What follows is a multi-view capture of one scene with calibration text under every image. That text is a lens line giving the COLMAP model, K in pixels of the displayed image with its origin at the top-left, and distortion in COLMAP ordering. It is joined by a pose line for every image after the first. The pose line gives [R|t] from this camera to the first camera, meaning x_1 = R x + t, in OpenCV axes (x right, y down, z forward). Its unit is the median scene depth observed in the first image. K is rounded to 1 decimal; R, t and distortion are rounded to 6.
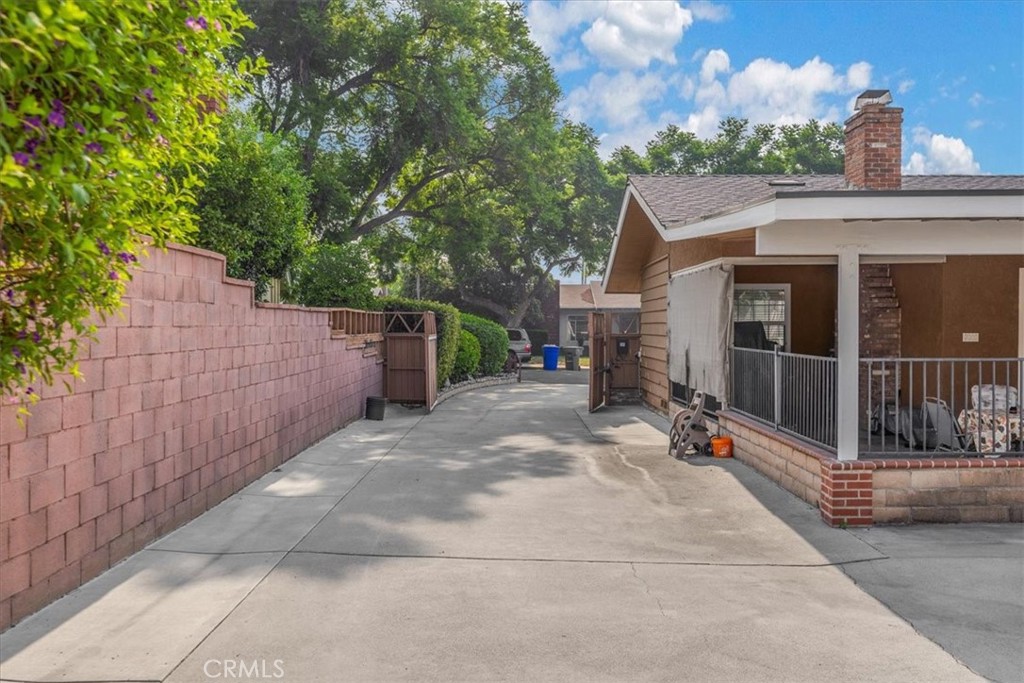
lens RADIAL K [[922.3, 0, 512.5], [0, 922.3, 325.6], [0, 0, 1]] dist [-0.003933, -0.003906]
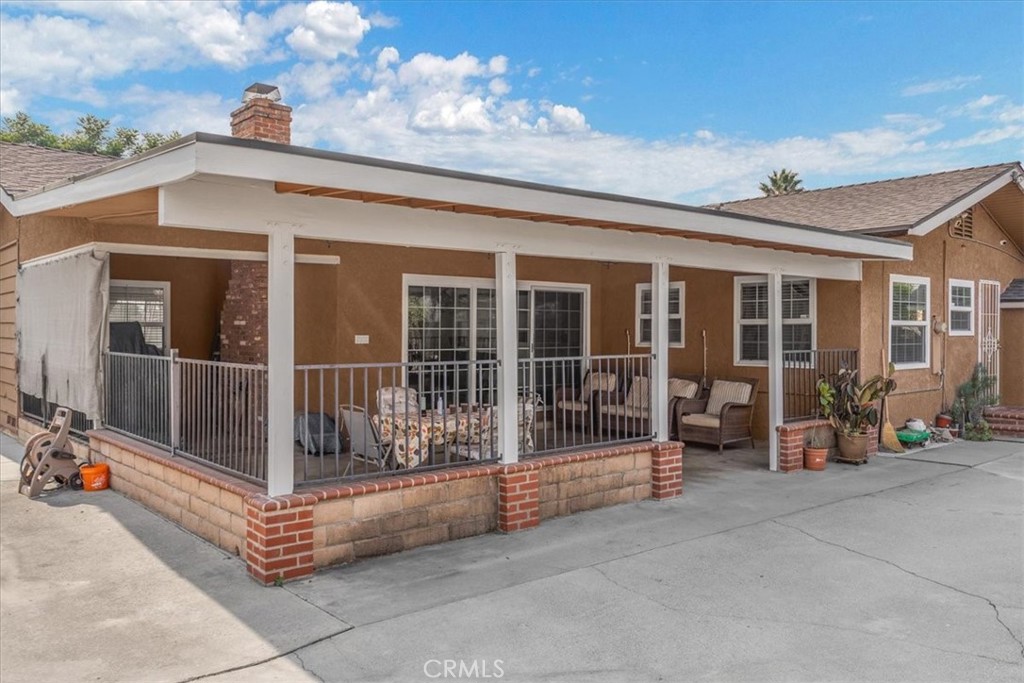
lens RADIAL K [[811.9, 0, 512.0], [0, 811.9, 341.5], [0, 0, 1]] dist [-0.000180, -0.002436]
pose [[0.755077, -0.003927, 0.655625, 0.047445], [-0.005283, 0.999913, 0.012073, 0.004322], [-0.655615, -0.012579, 0.754991, 0.284671]]
